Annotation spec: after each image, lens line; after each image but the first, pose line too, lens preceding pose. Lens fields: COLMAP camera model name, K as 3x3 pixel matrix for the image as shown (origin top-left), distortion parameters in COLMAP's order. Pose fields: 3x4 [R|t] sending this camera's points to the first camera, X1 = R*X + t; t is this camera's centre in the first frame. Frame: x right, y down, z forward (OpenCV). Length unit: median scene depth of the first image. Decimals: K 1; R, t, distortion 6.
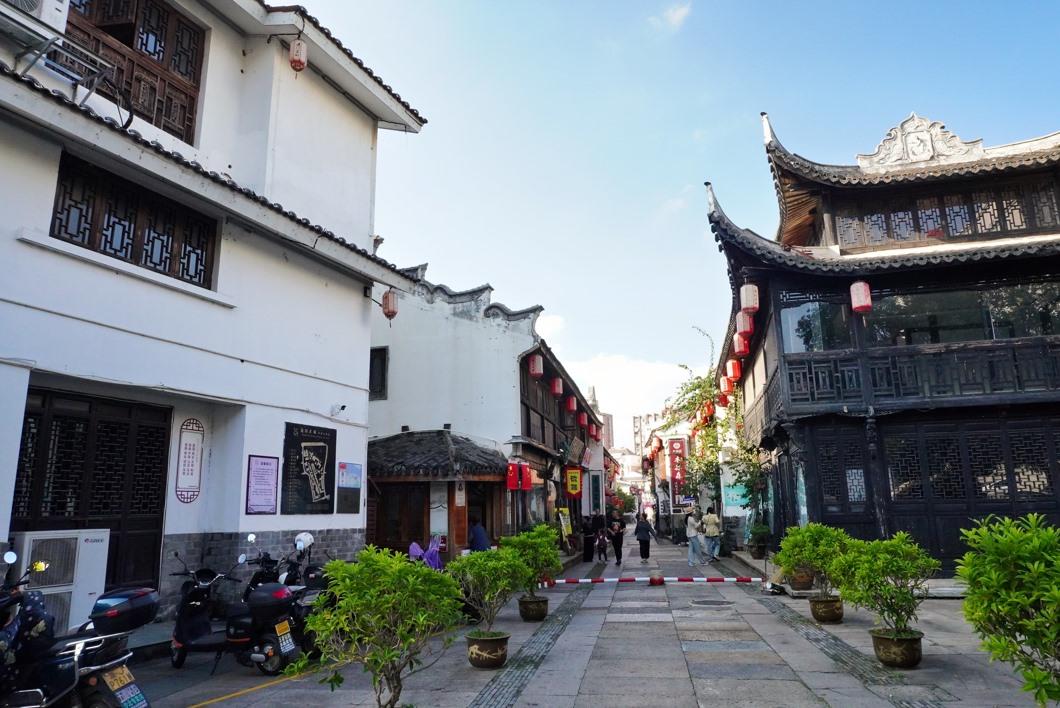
lens RADIAL K [[713.0, 0, 525.8], [0, 713.0, 356.6], [0, 0, 1]] dist [-0.048335, 0.035224]
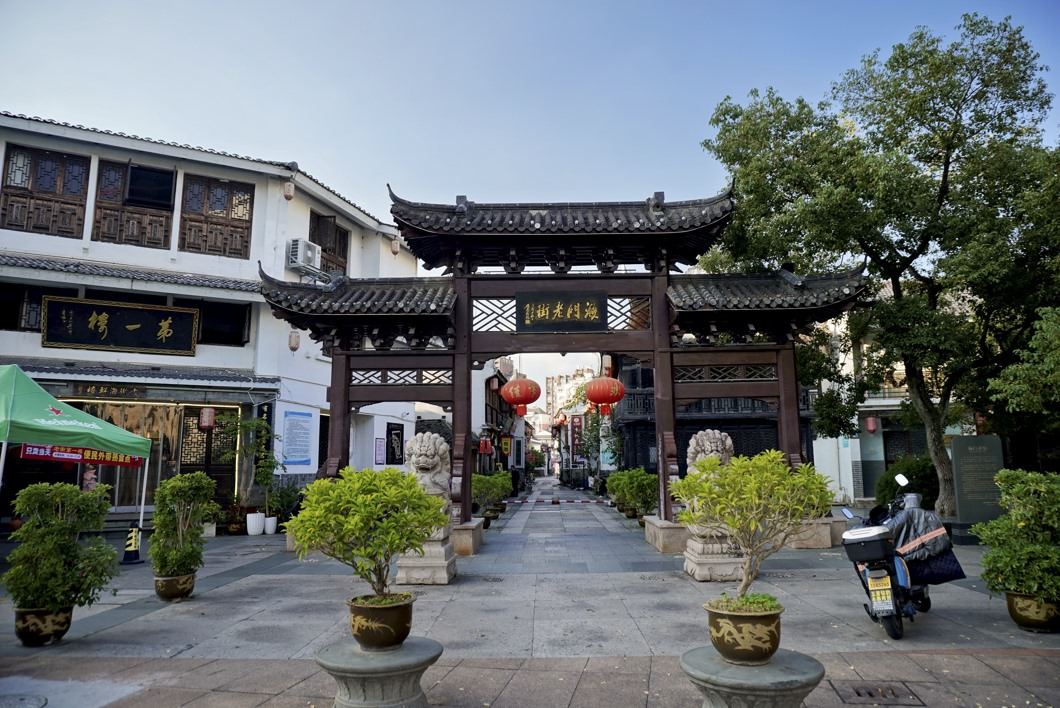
lens RADIAL K [[713.0, 0, 524.1], [0, 713.0, 353.6], [0, 0, 1]] dist [-0.048335, 0.035224]
pose [[0.992562, 0.032696, 0.117268, -0.062812], [-0.039502, 0.997638, 0.056195, -0.085010], [-0.115154, -0.060410, 0.991509, -0.395035]]
